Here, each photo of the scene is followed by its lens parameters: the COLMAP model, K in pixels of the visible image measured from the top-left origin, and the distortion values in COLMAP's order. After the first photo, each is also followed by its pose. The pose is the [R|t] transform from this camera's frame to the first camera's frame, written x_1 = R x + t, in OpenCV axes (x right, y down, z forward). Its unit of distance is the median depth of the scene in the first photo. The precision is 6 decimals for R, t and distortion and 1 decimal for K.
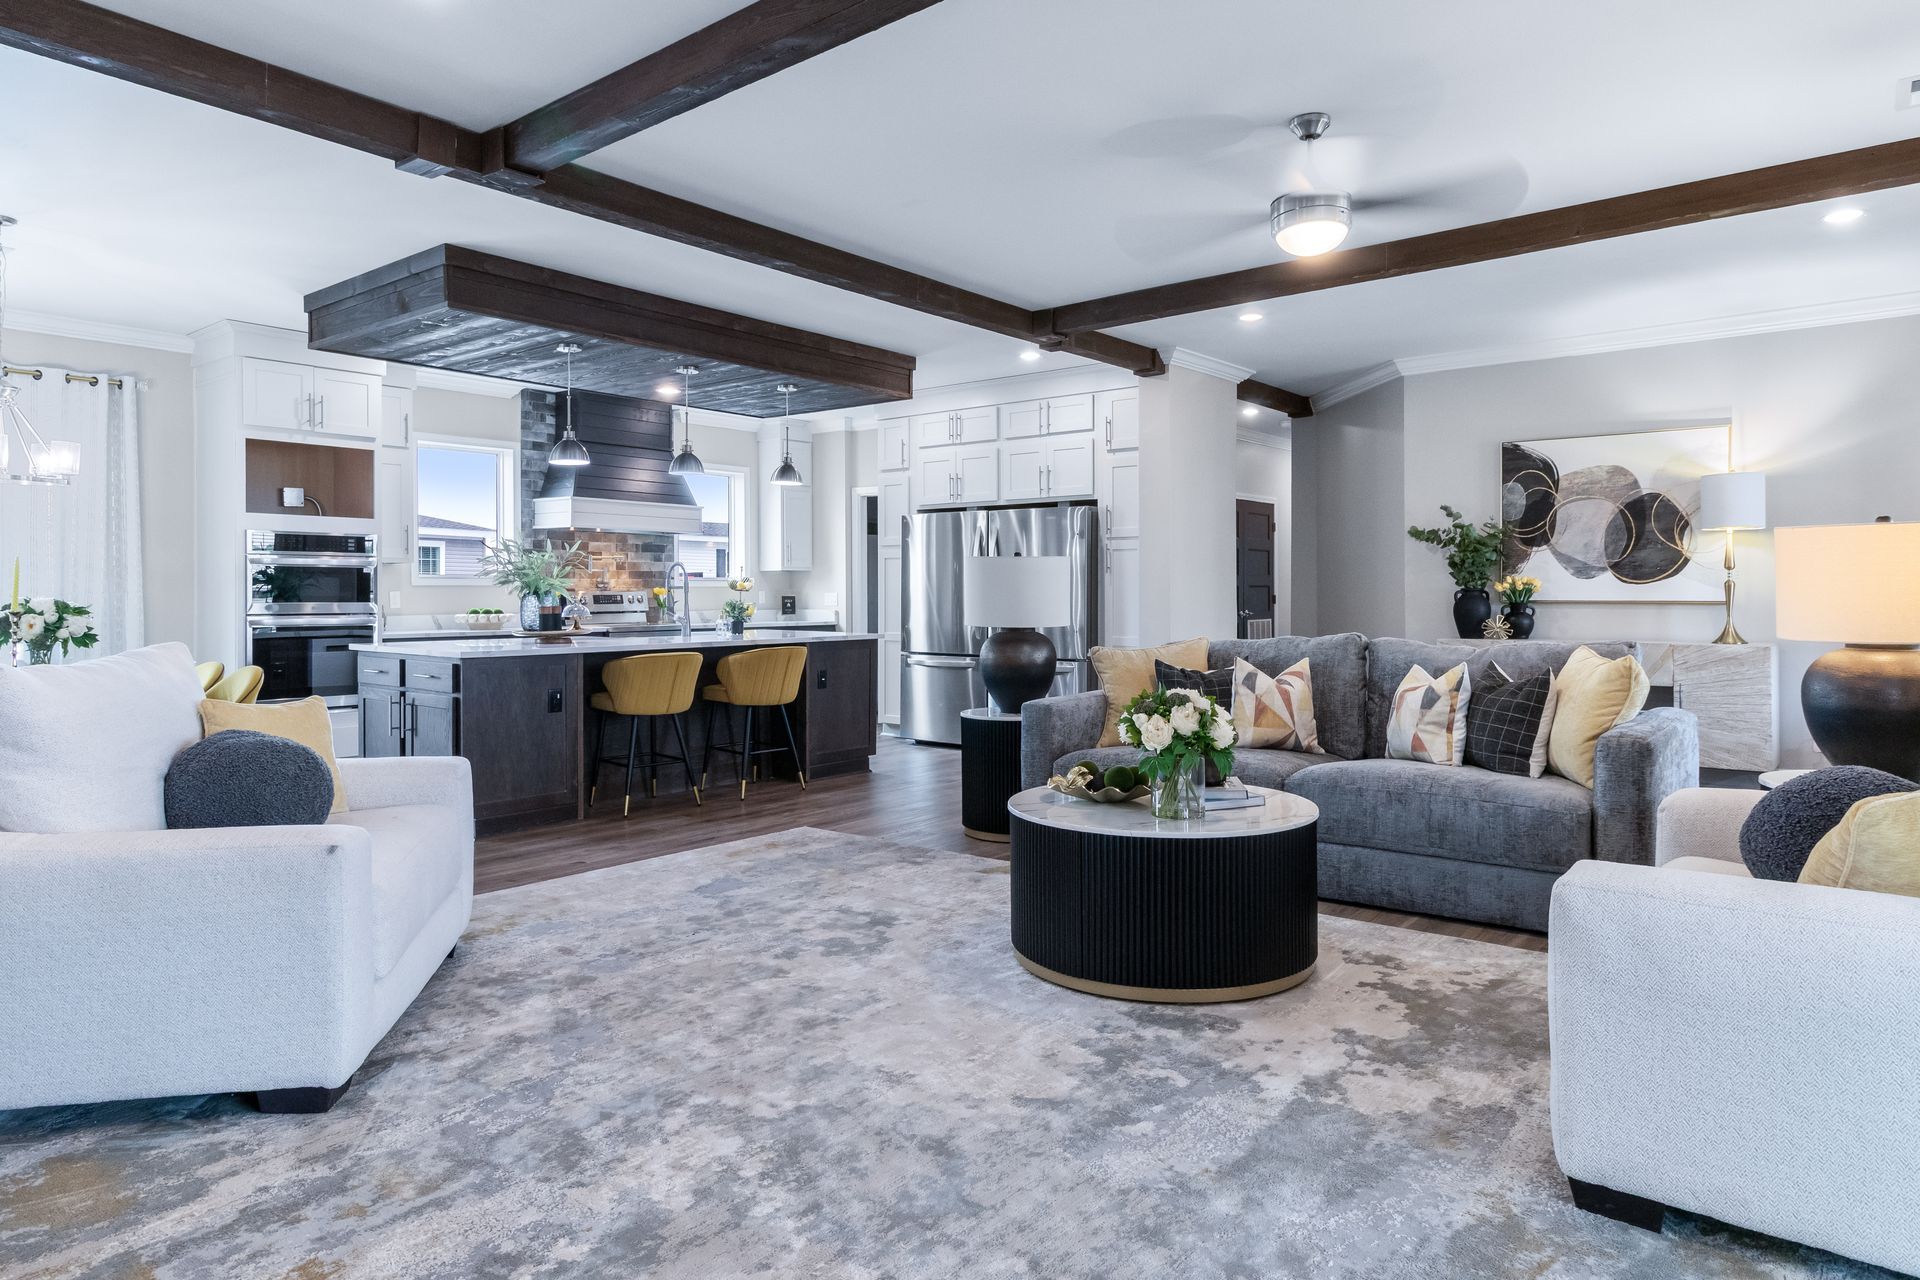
lens RADIAL K [[1162.0, 0, 948.2], [0, 1162.0, 596.1], [0, 0, 1]] dist [-0.000021, -0.000553]
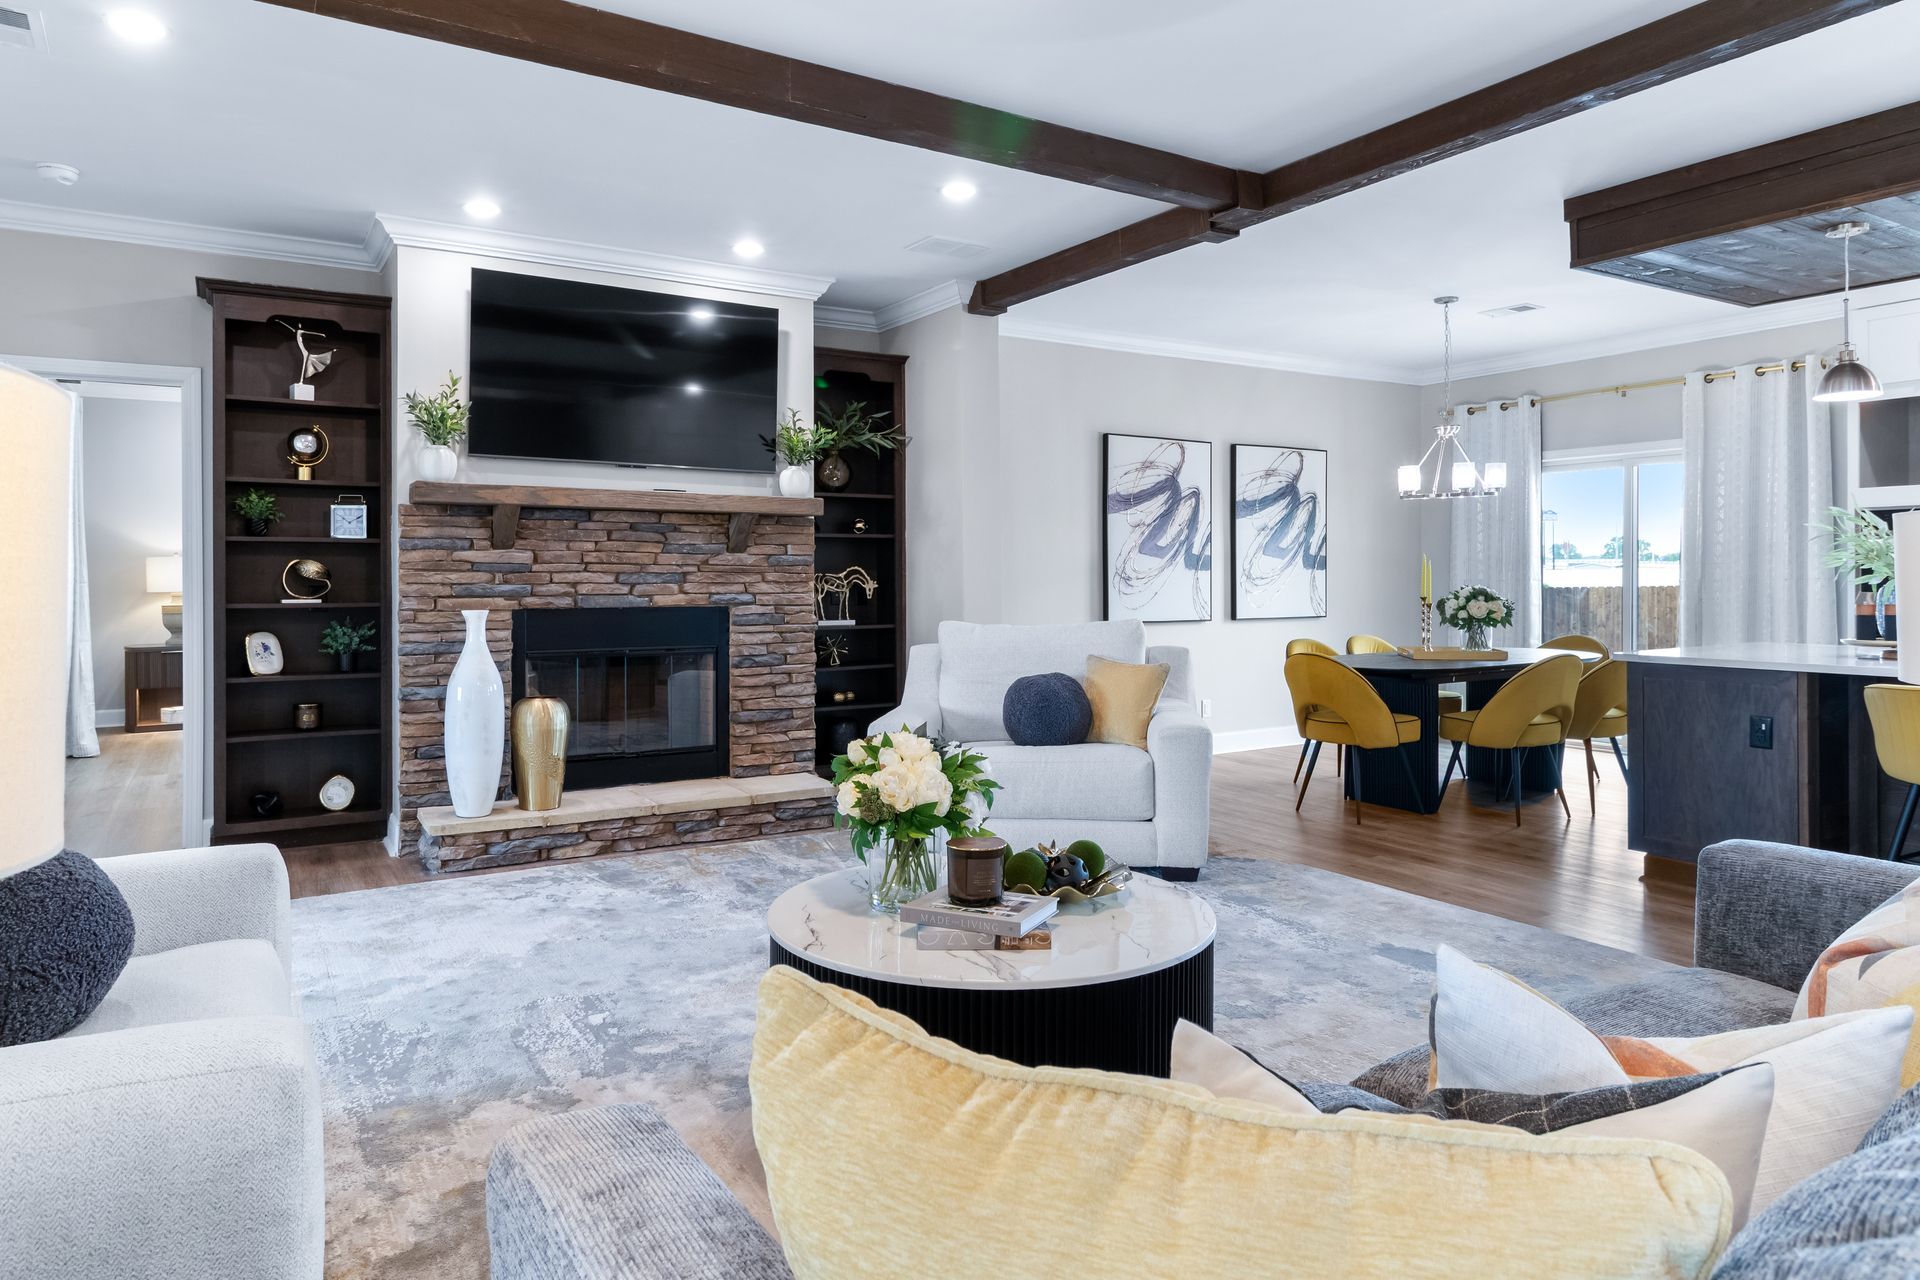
lens RADIAL K [[1174.7, 0, 950.4], [0, 1174.7, 582.5], [0, 0, 1]] dist [0.000478, 0.000518]
pose [[-0.329167, 0.008251, -0.944236, 0.409102], [0.003920, 0.999965, 0.007372, -0.009481], [0.944264, -0.001274, -0.329188, 0.584747]]
